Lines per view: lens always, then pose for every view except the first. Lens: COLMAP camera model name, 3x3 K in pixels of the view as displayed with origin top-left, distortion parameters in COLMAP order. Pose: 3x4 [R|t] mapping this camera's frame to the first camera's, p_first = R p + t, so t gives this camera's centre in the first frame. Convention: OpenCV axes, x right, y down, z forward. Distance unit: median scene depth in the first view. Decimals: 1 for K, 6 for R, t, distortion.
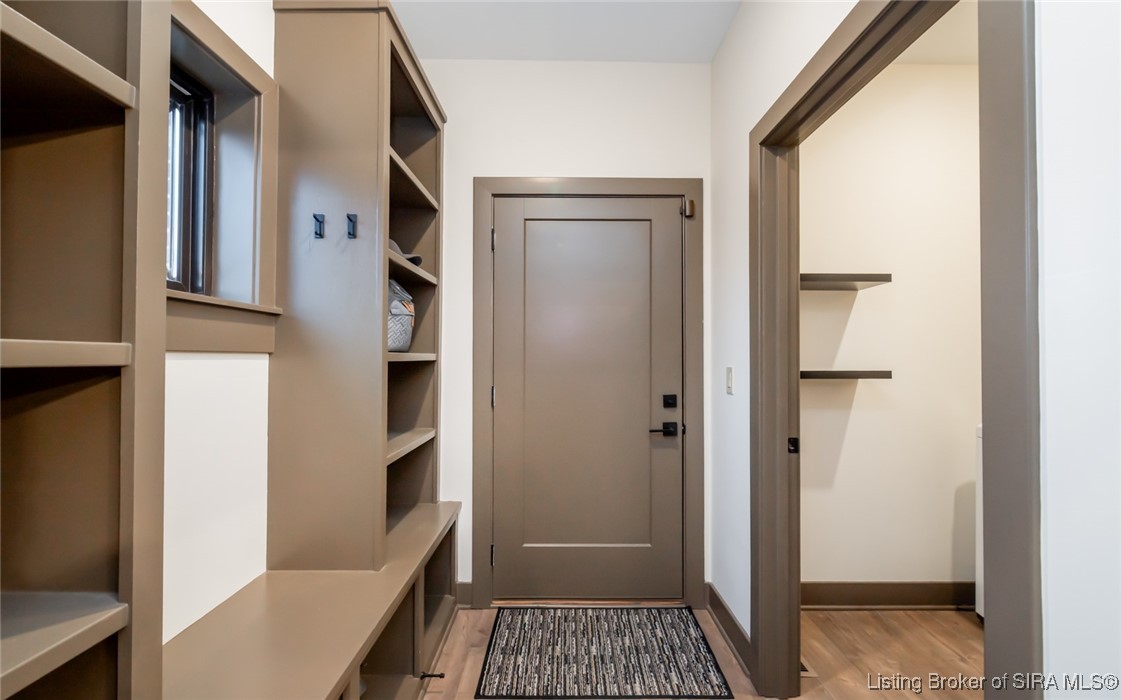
lens RADIAL K [[492.1, 0, 560.5], [0, 492.1, 350.0], [0, 0, 1]] dist [-0.000328, 0.000012]
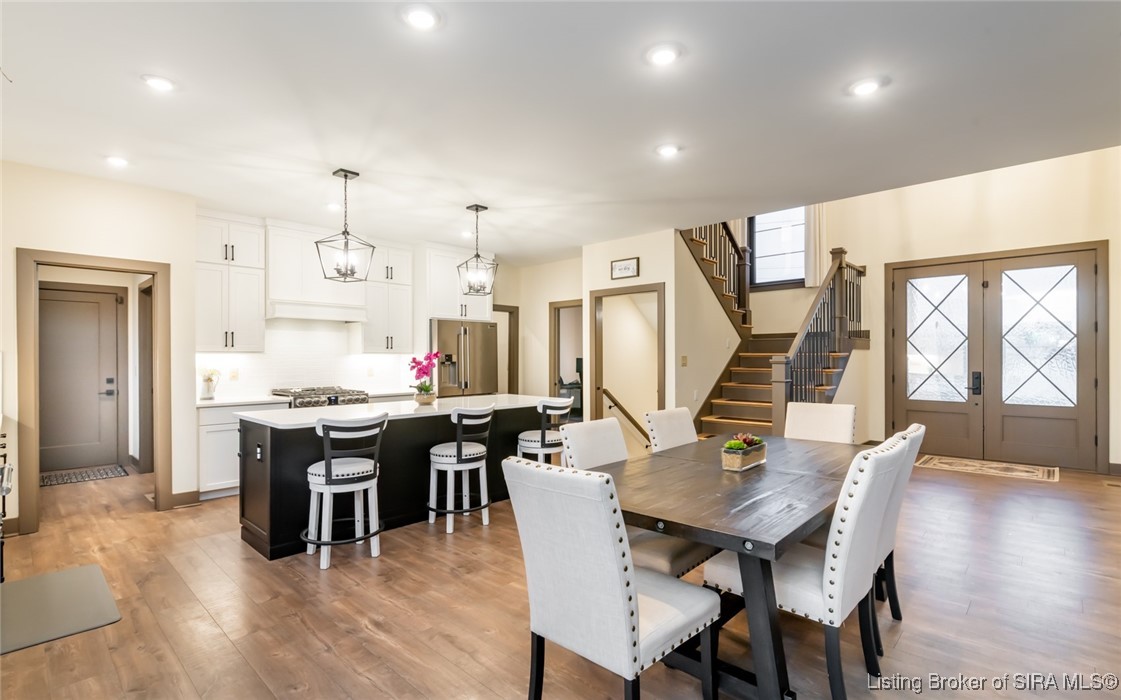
lens RADIAL K [[517.1, 0, 560.5], [0, 517.1, 350.0], [0, 0, 1]] dist [0.000380, -0.000101]
pose [[0.682653, -0.004326, 0.730730, -0.114713], [0.002260, 0.999990, 0.003809, -0.046967], [-0.730739, -0.000949, 0.682656, -2.269501]]
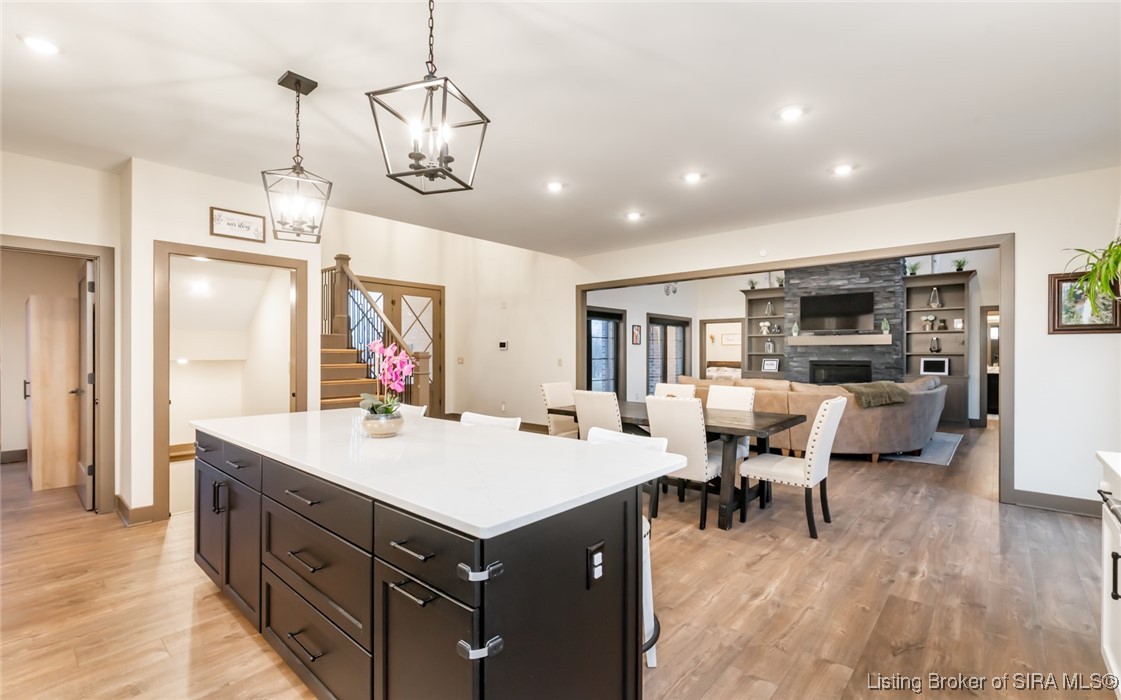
lens RADIAL K [[492.1, 0, 560.5], [0, 492.1, 350.0], [0, 0, 1]] dist [-0.000328, 0.000012]
pose [[-0.748008, -0.010639, 0.663604, 0.103331], [-0.021622, 0.999731, -0.008344, 0.012756], [-0.663337, -0.020590, -0.748037, 1.768304]]
